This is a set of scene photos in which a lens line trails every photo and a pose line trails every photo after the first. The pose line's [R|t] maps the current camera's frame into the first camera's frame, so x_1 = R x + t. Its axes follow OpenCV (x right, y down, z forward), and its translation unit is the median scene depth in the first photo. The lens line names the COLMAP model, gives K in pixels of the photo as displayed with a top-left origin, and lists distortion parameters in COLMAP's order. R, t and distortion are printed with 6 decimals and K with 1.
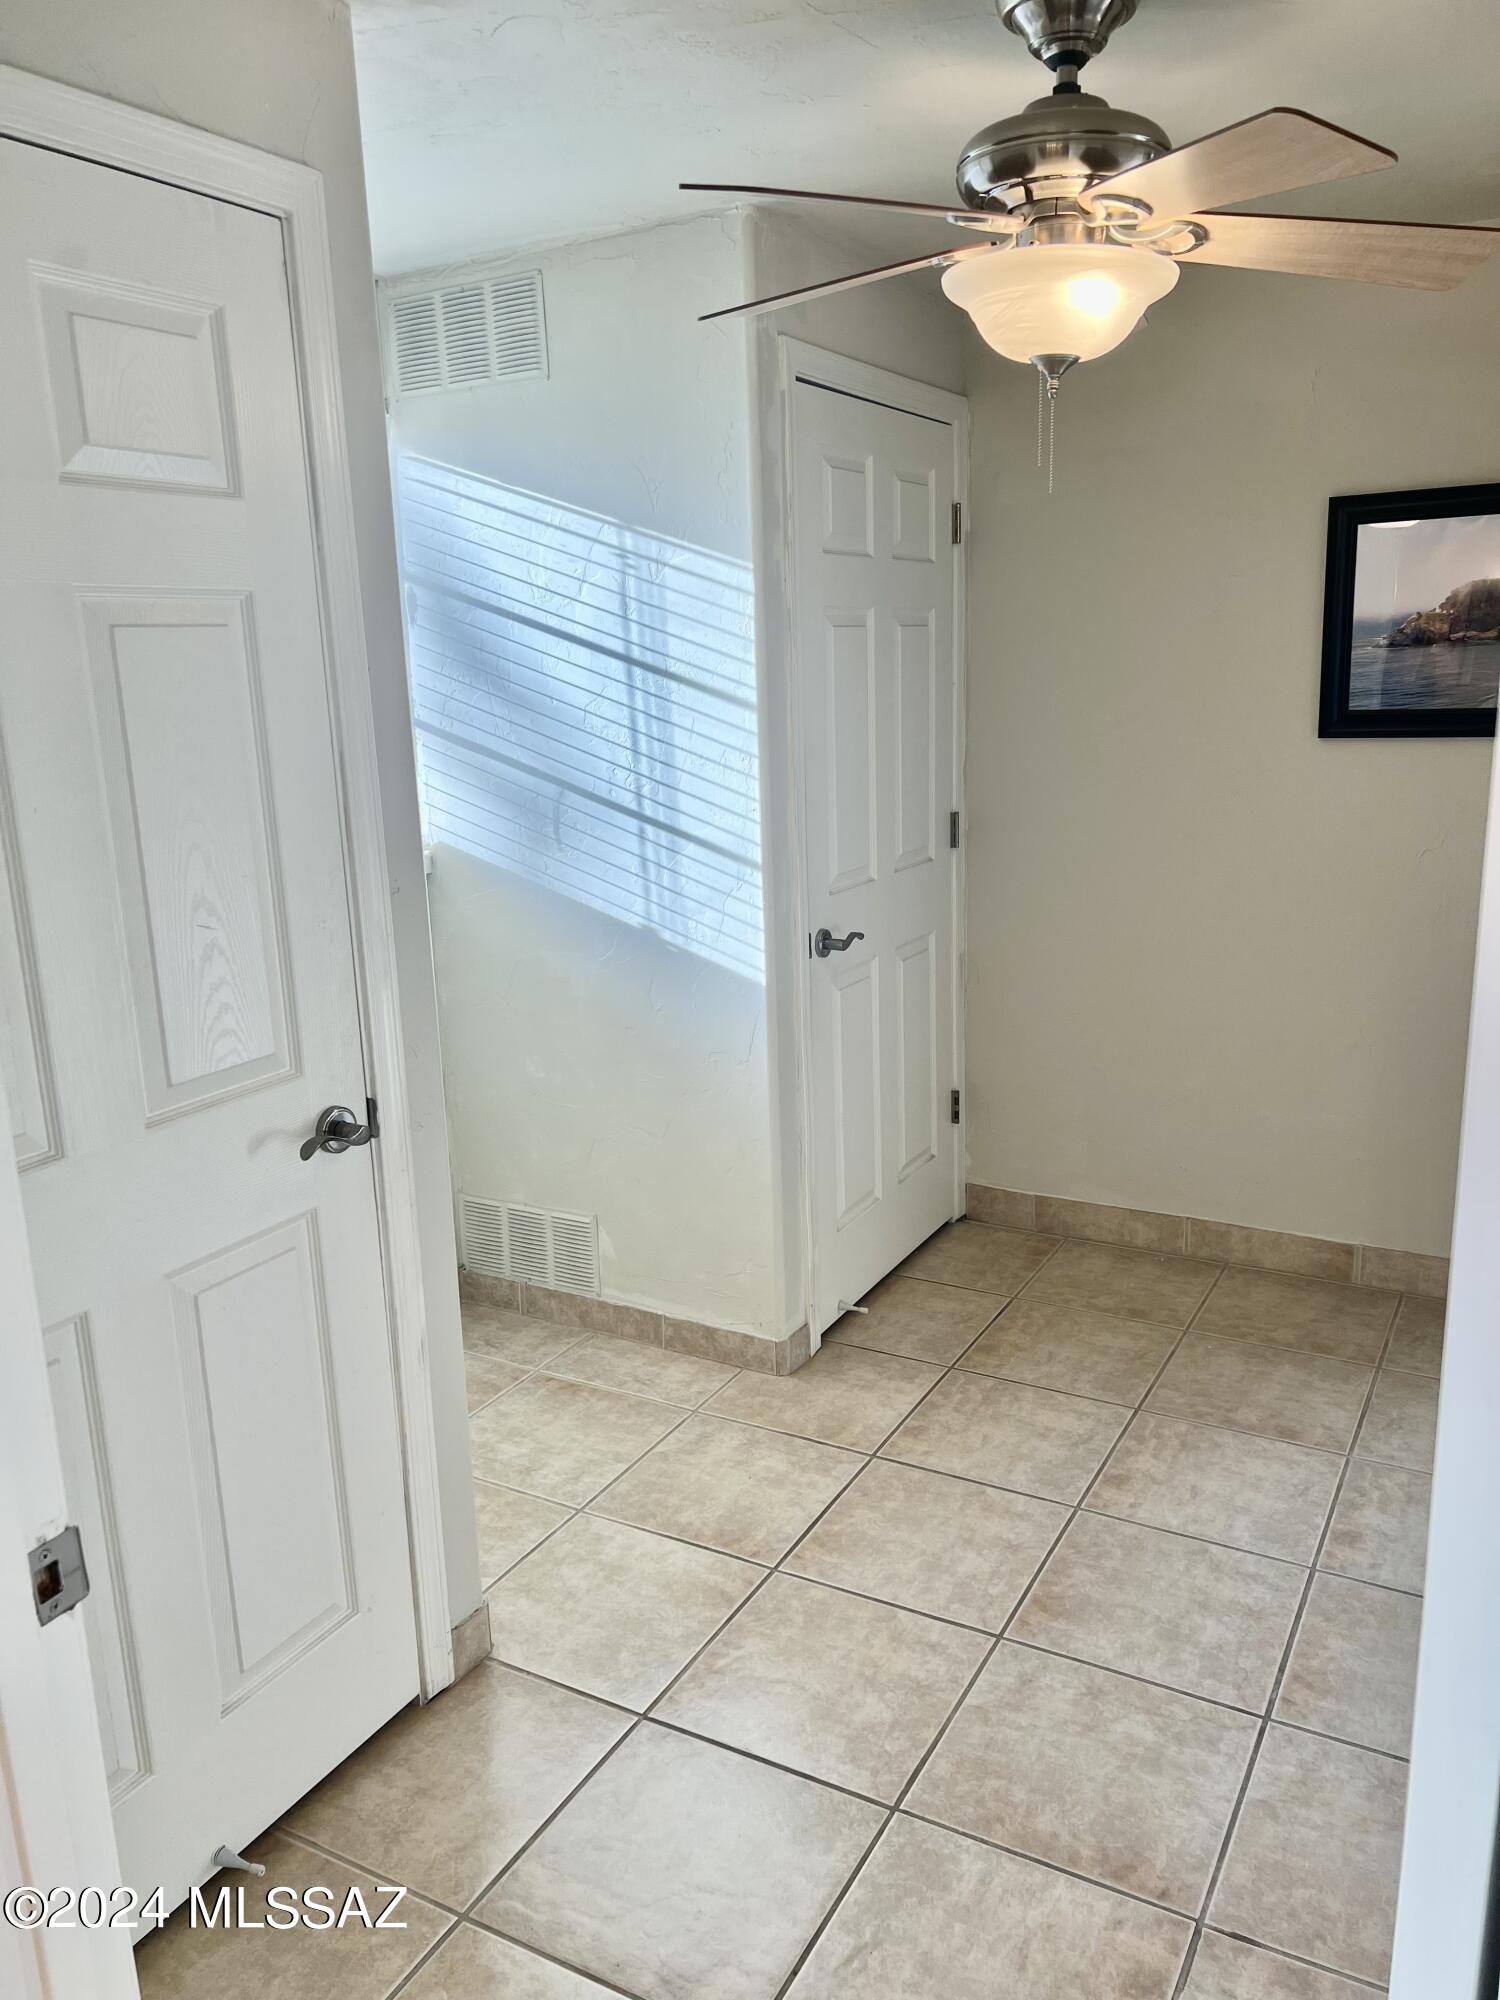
lens RADIAL K [[1503.4, 0, 762.9], [0, 1503.4, 989.2], [0, 0, 1]] dist [0.009787, -0.000983]
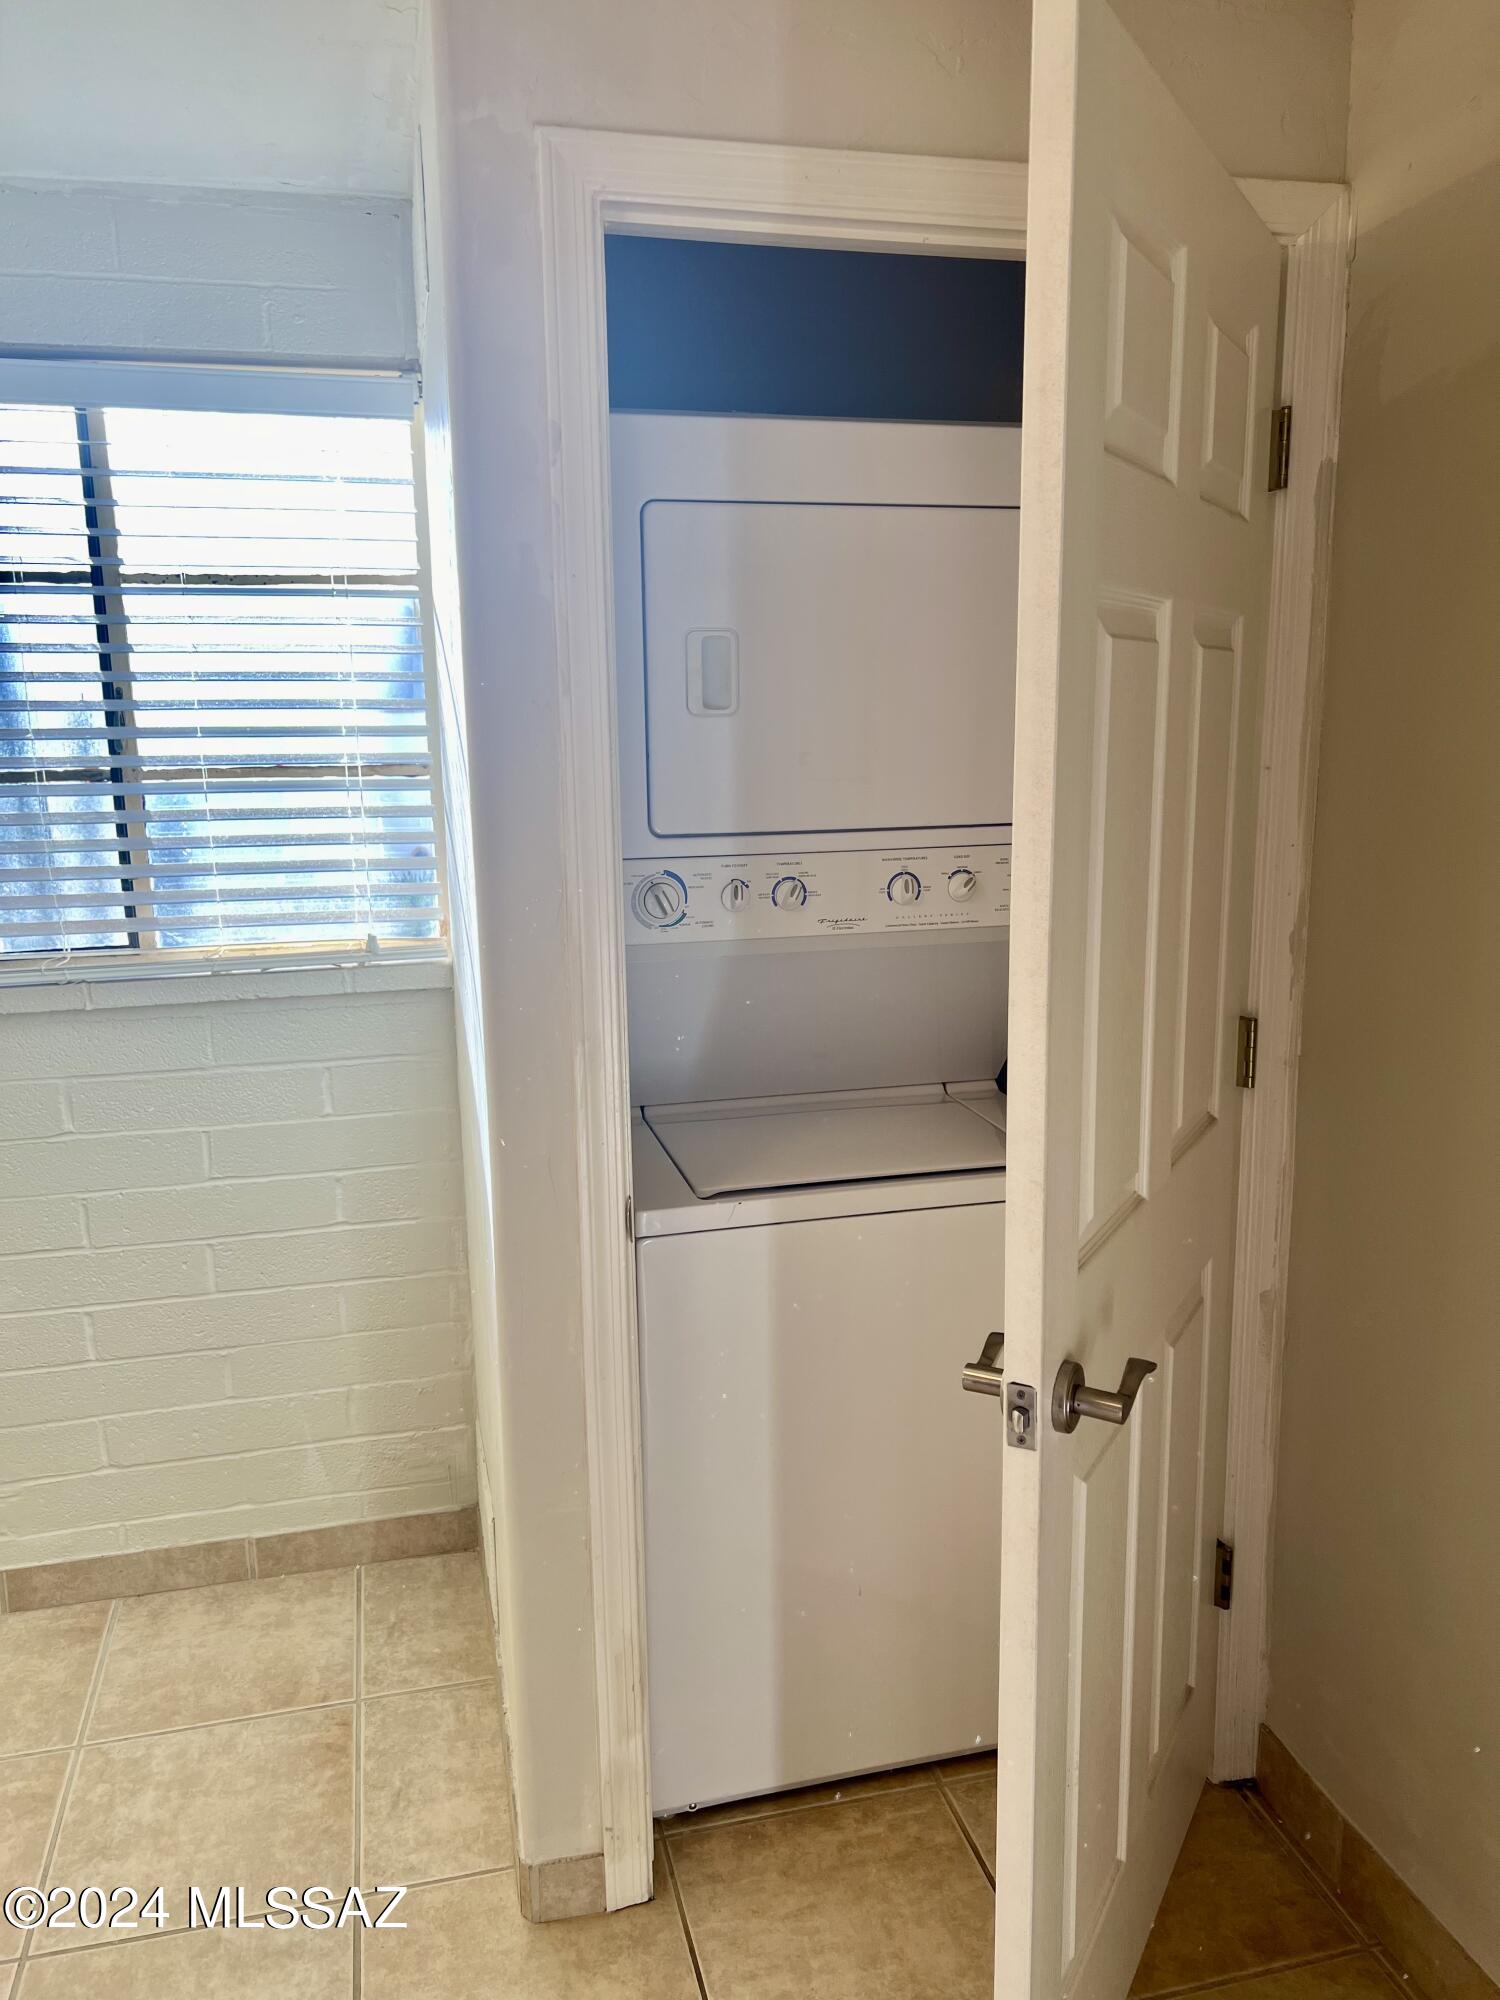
lens RADIAL K [[1504.0, 0, 747.7], [0, 1504.0, 1007.1], [0, 0, 1]] dist [0.065684, -0.076284]
pose [[0.684490, 0.167712, -0.709469, 0.487514], [-0.174588, 0.982570, 0.063829, -0.165343], [0.707808, 0.080175, 0.701841, 0.679192]]
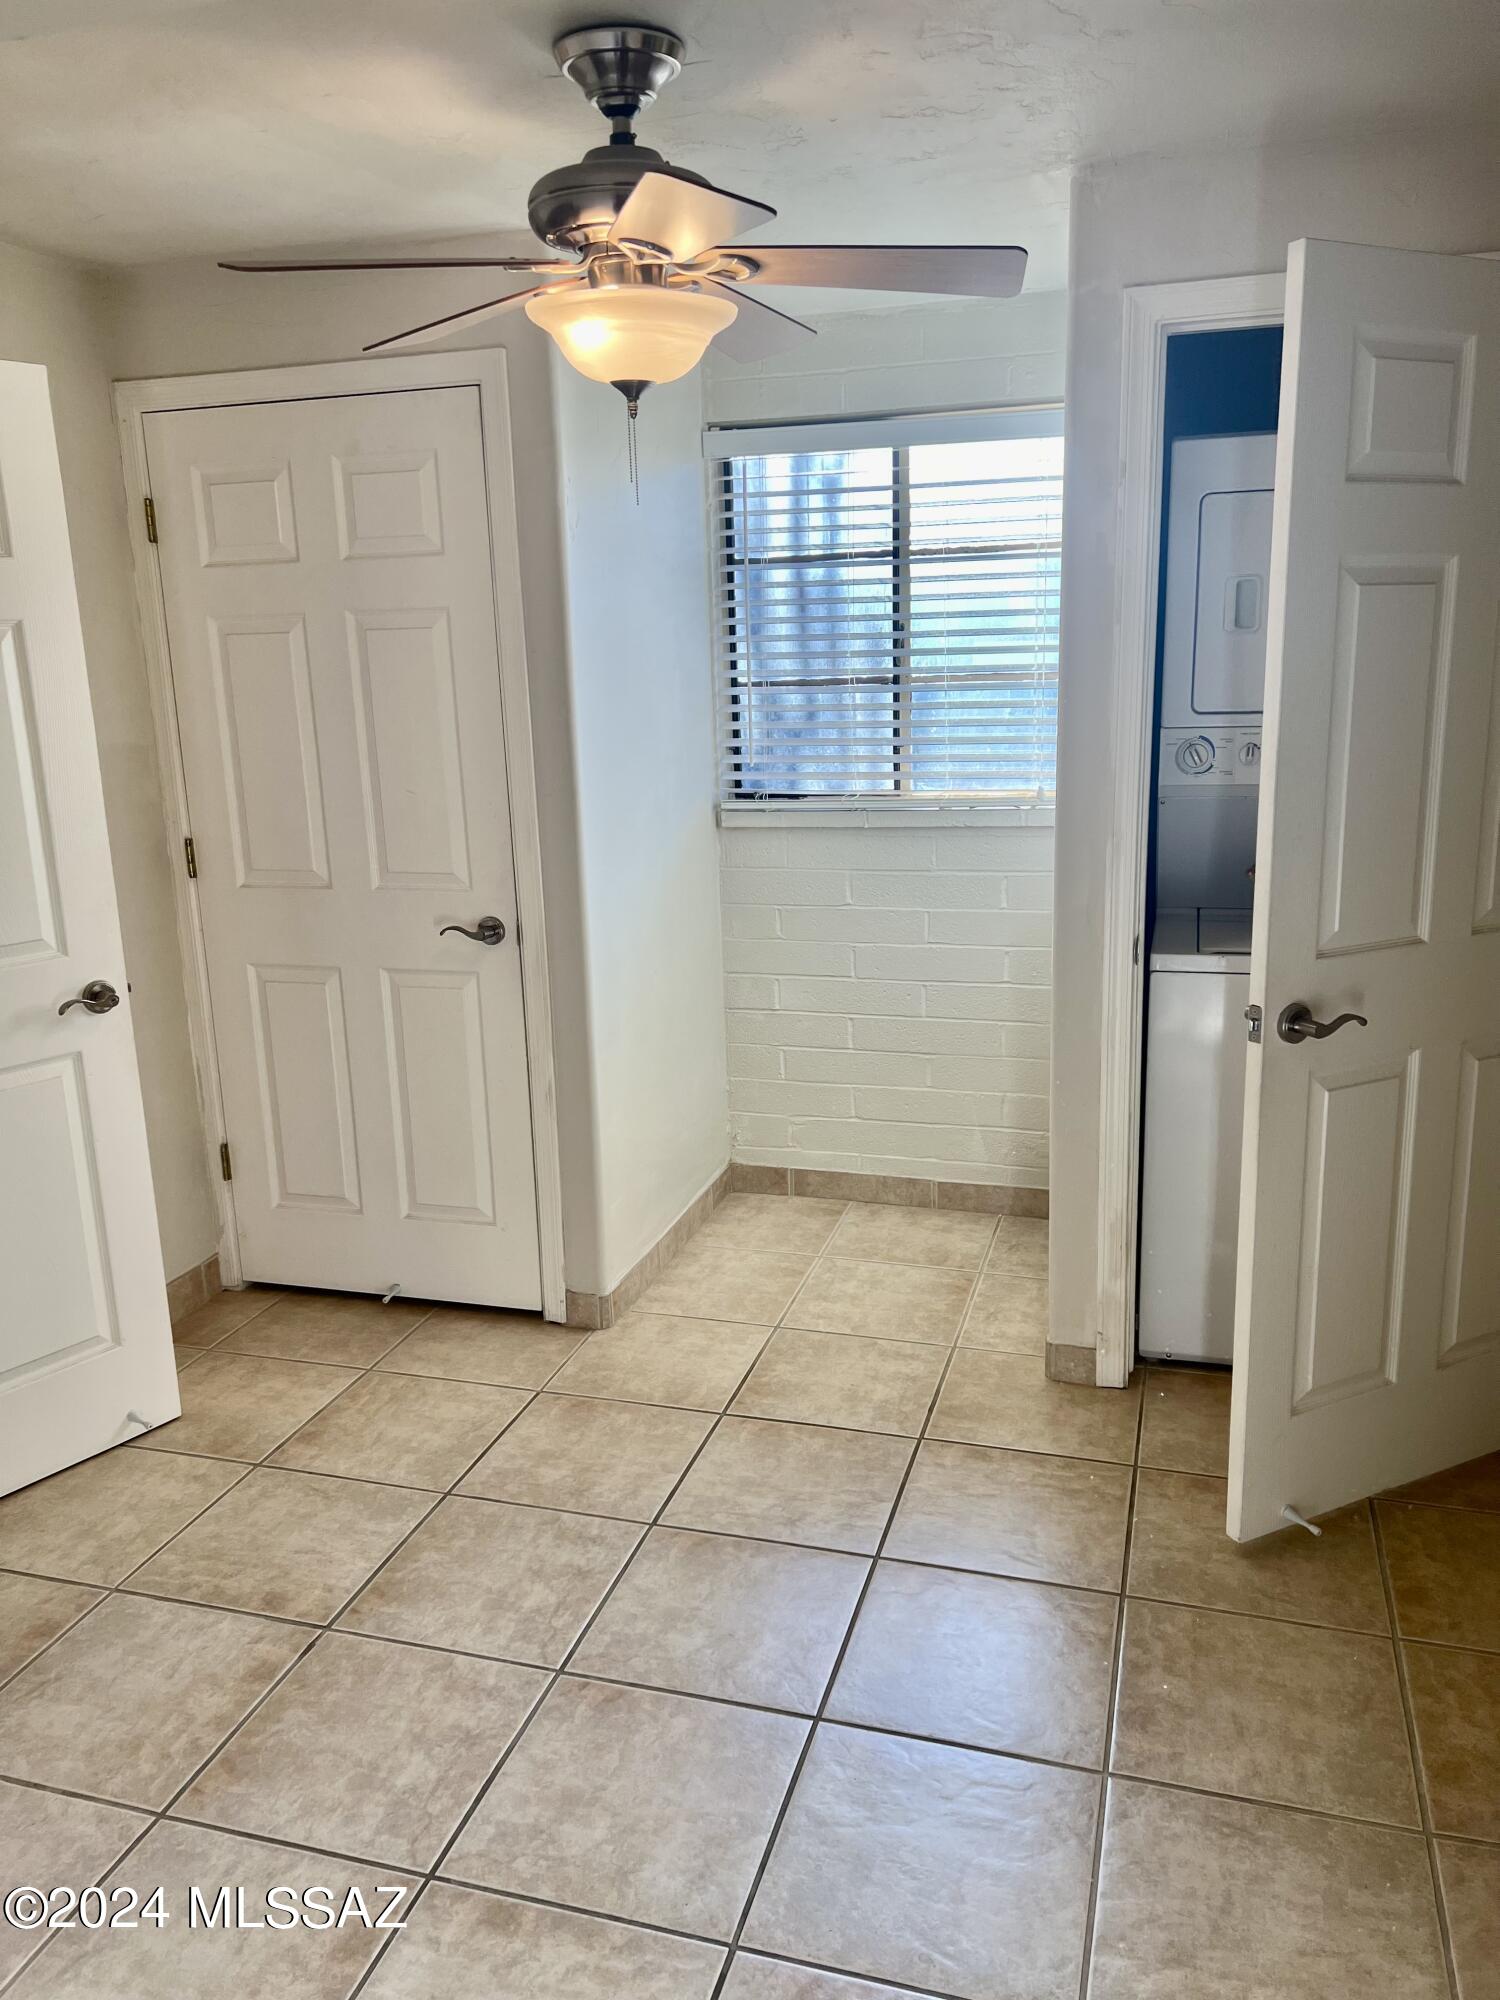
lens RADIAL K [[1504.0, 0, 747.7], [0, 1504.0, 1007.1], [0, 0, 1]] dist [0.065684, -0.076284]
pose [[0.216175, 0.253842, -0.942779, 0.927581], [-0.199390, 0.956739, 0.211881, -0.156583], [0.955778, 0.142177, 0.257436, 0.586702]]
